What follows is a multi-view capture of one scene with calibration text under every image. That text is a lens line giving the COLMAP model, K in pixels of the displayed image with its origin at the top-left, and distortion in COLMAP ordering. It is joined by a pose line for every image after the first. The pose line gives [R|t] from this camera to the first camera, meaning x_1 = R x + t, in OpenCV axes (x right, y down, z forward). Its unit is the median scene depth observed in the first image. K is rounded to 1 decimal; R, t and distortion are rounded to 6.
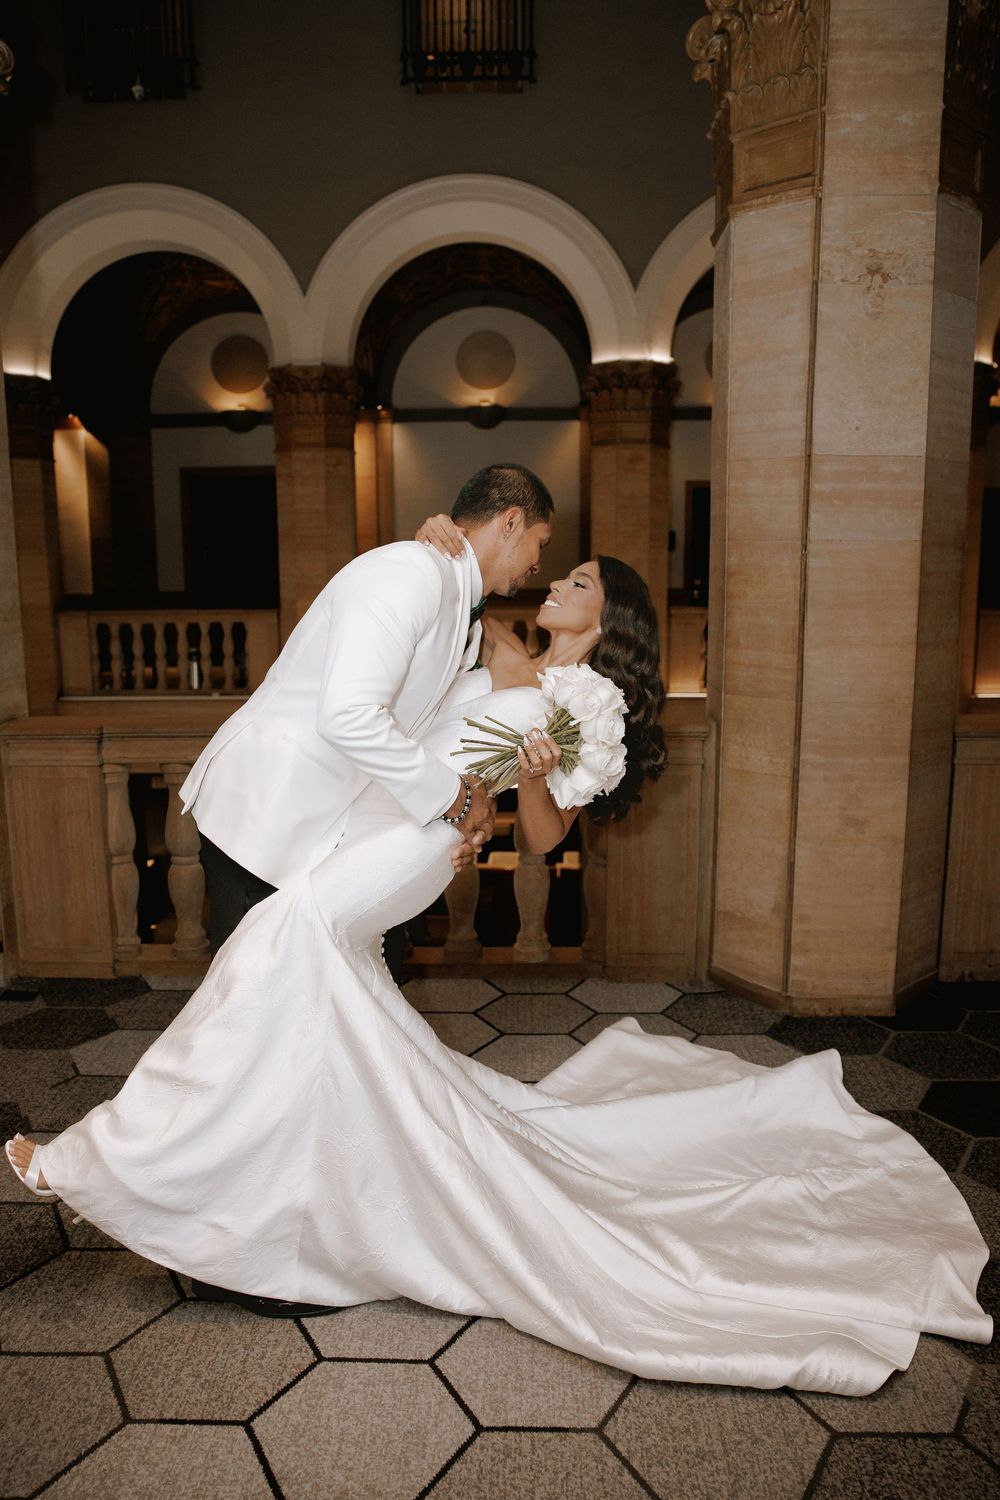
lens RADIAL K [[1138.1, 0, 492.4], [0, 1138.1, 757.6], [0, 0, 1]] dist [-0.117189, 0.096918]
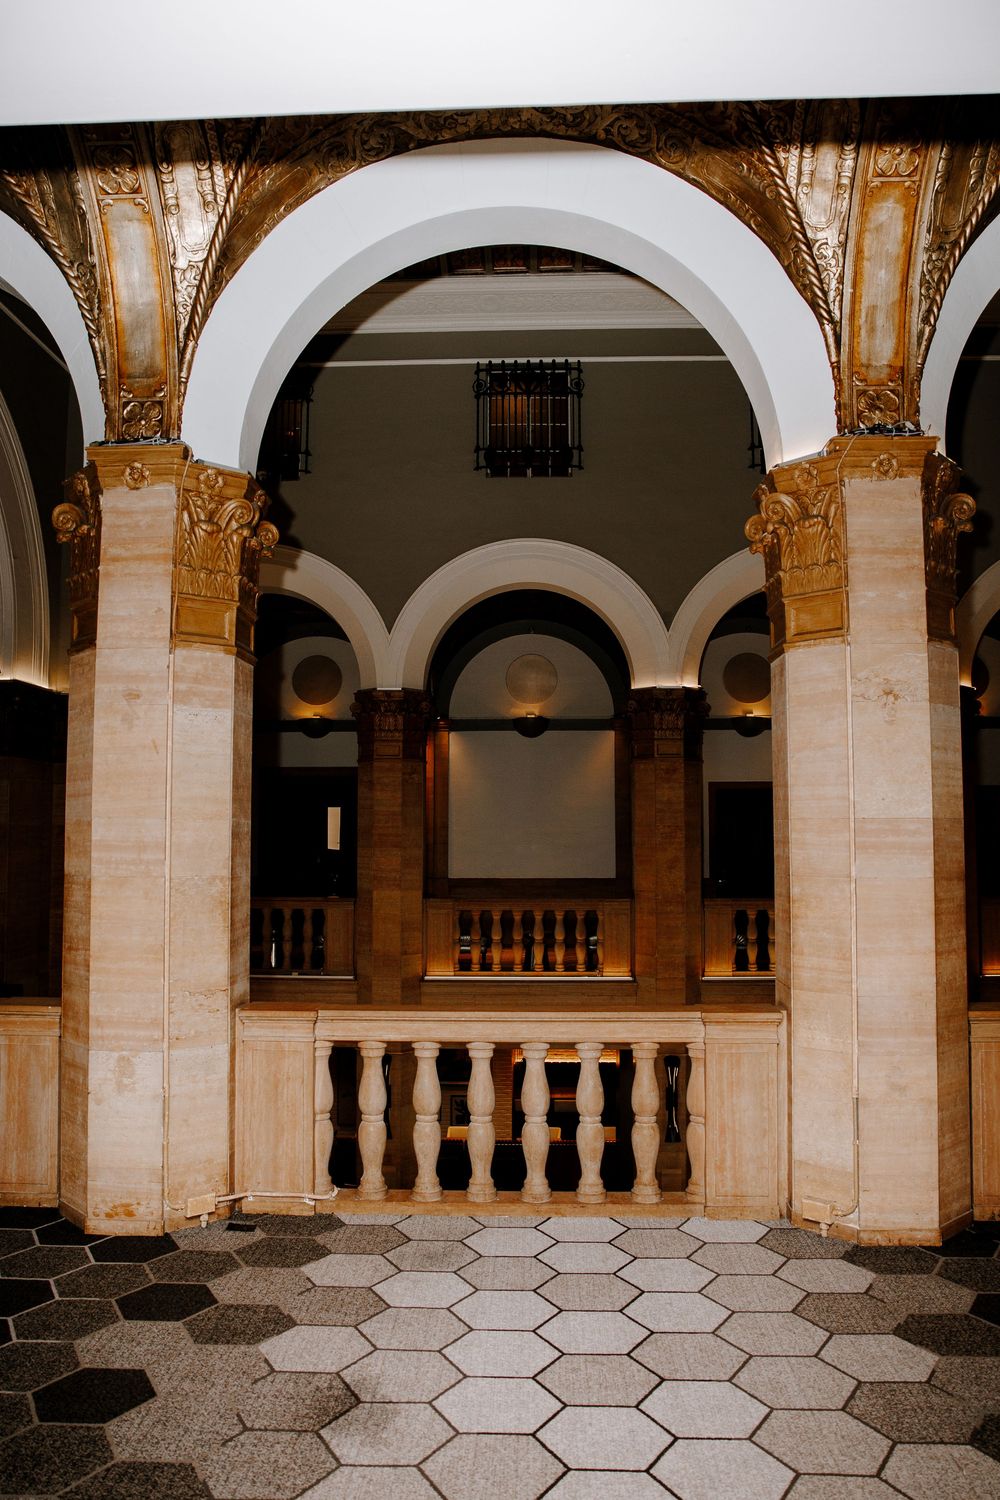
lens RADIAL K [[1138.1, 0, 471.4], [0, 1138.1, 733.2], [0, 0, 1]] dist [-0.117189, 0.096918]
pose [[0.999841, 0.004710, -0.017198, -0.149636], [-0.008947, 0.966804, -0.255362, -0.006897], [0.015424, 0.255475, 0.966693, -0.354232]]
